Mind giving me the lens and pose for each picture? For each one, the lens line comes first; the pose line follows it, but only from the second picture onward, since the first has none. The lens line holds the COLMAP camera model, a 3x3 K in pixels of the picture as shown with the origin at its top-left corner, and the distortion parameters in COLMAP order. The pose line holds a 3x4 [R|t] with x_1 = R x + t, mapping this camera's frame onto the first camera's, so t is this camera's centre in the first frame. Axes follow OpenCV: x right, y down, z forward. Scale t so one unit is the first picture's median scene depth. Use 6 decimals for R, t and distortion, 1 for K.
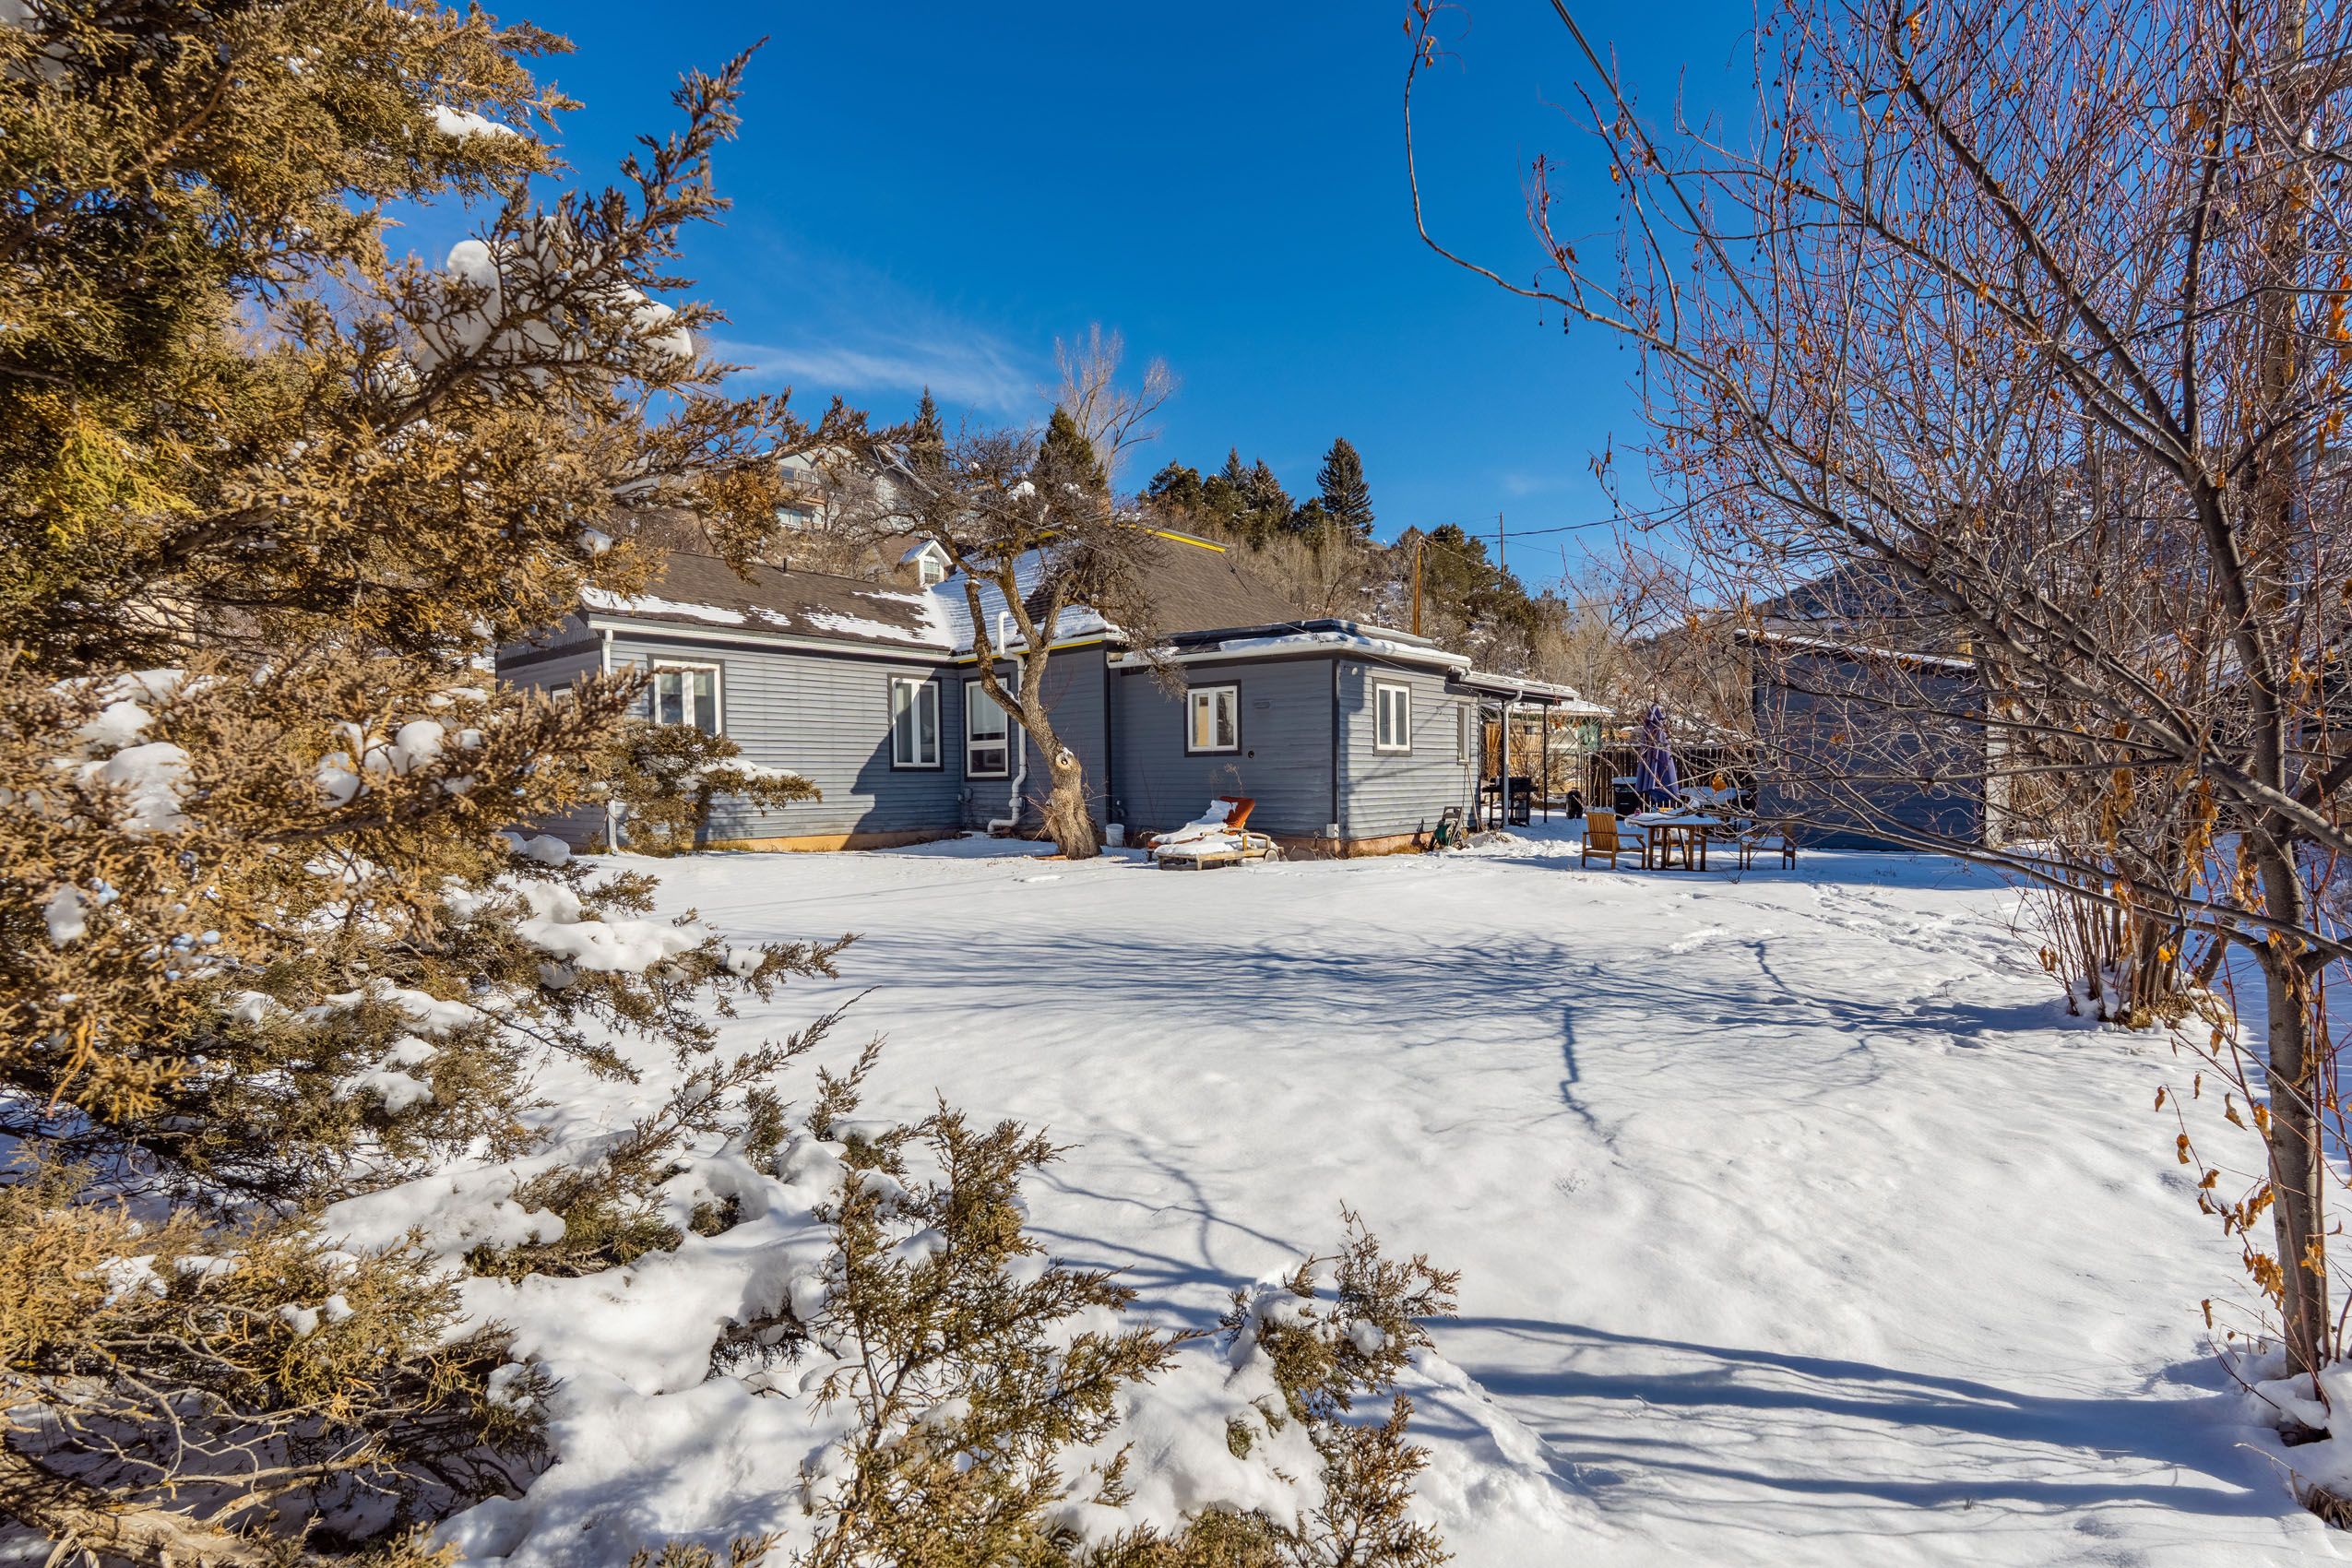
lens RADIAL K [[1065.5, 0, 1197.3], [0, 1065.5, 826.2], [0, 0, 1]] dist [-0.002517, -0.000004]
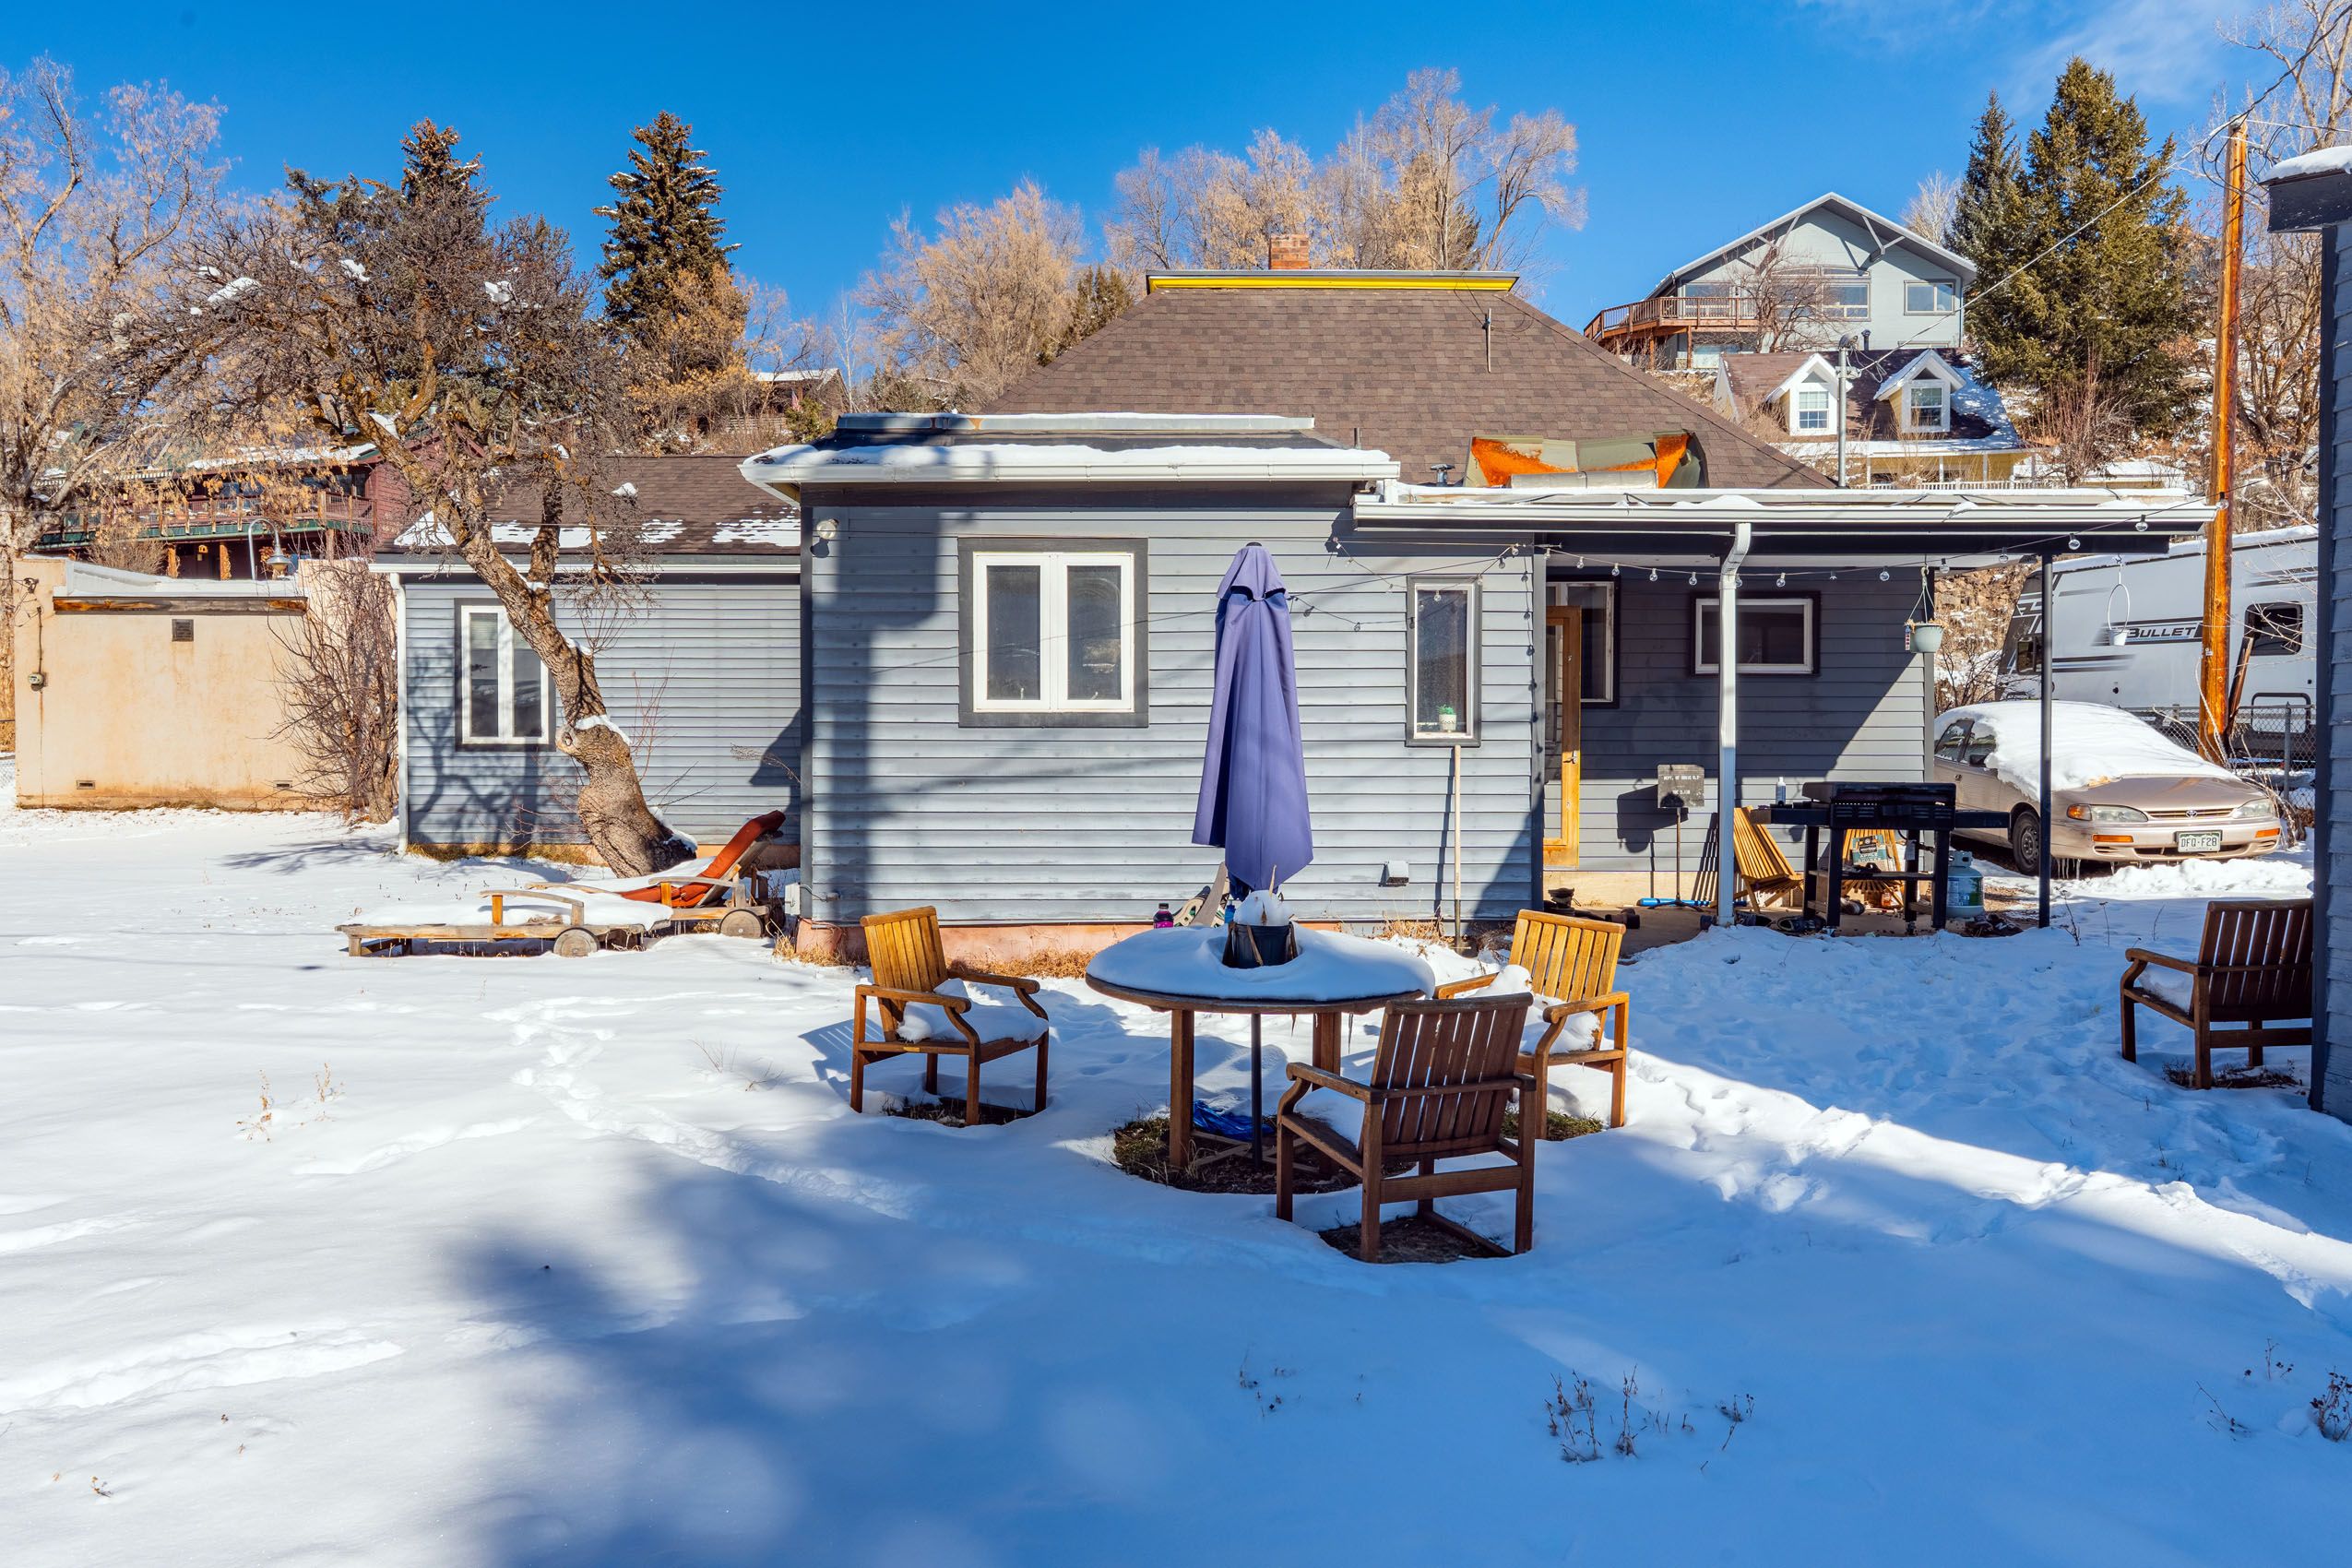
lens RADIAL K [[1542.6, 0, 1185.3], [0, 1542.6, 783.4], [0, 0, 1]] dist [0.000936, -0.003065]
pose [[0.646282, 0.024704, -0.762699, 0.601474], [-0.041696, 0.999126, -0.002970, -0.040790], [0.761959, 0.033721, 0.646747, 0.601995]]
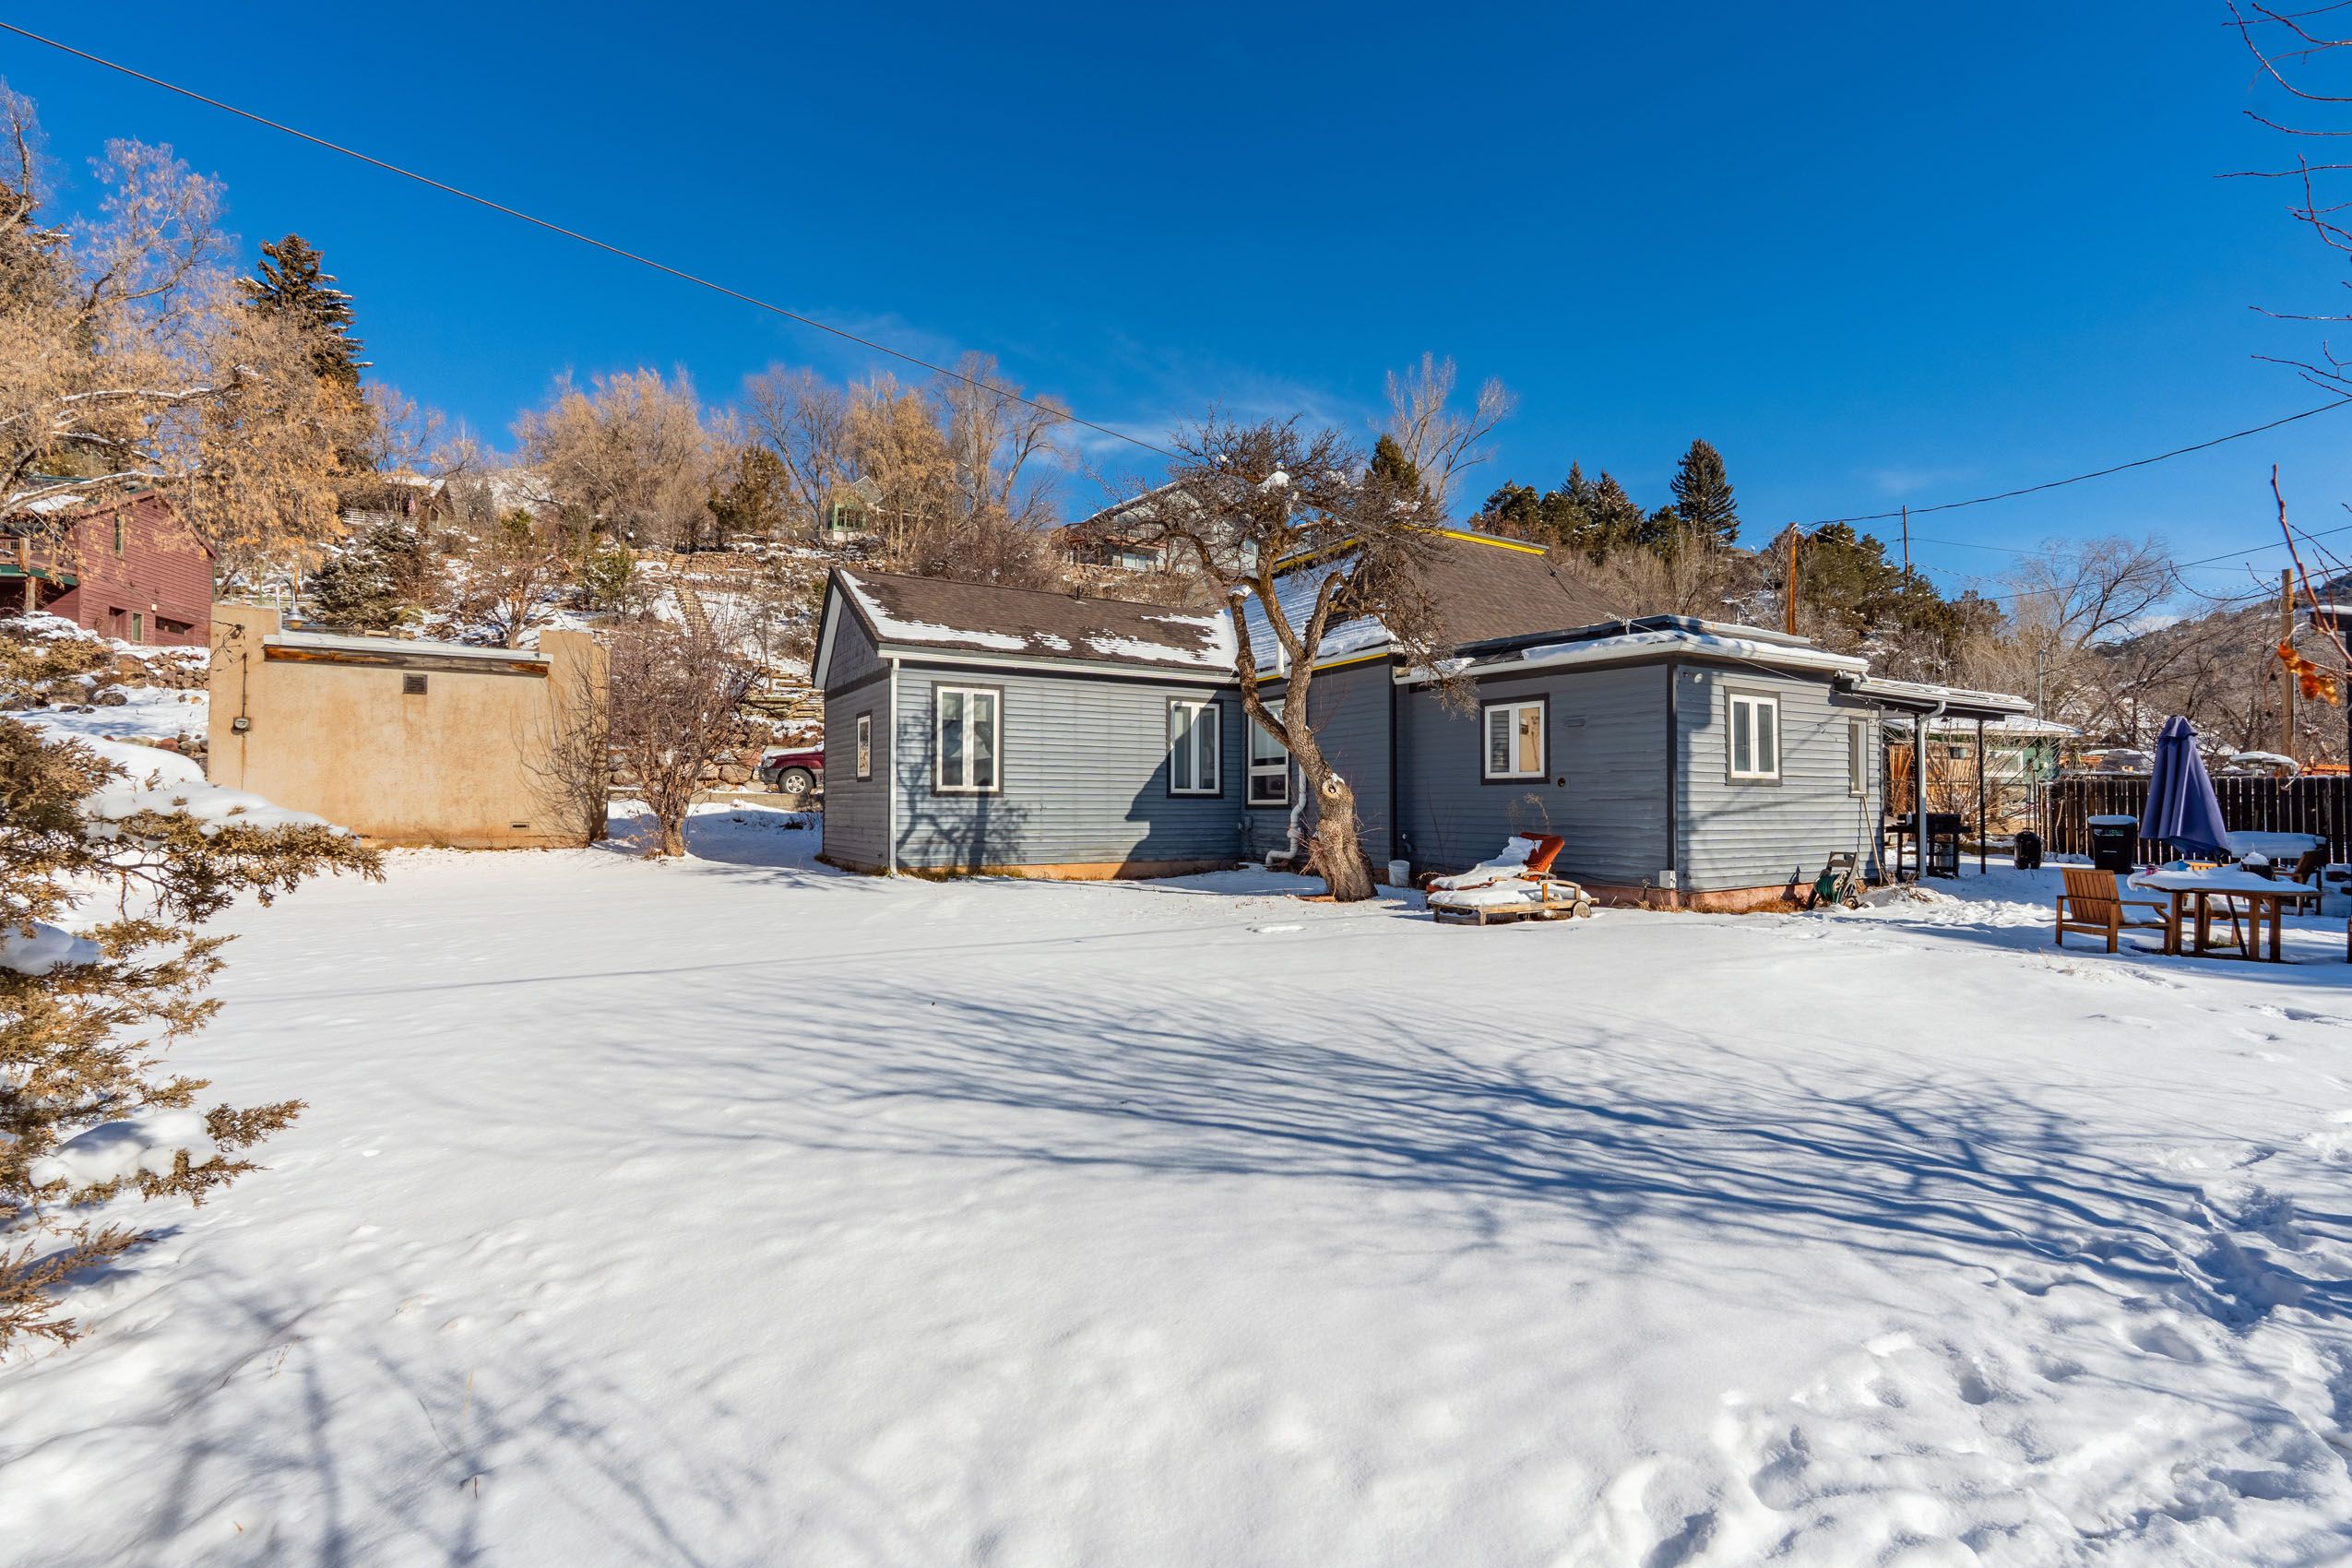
lens RADIAL K [[1040.6, 0, 1176.0], [0, 1040.6, 784.0], [0, 0, 1]] dist [-0.002707, 0.000762]
pose [[0.944234, 0.006303, -0.329216, 0.030547], [-0.027284, 0.997876, -0.059149, -0.009100], [0.328144, 0.064832, 0.942400, 0.125084]]
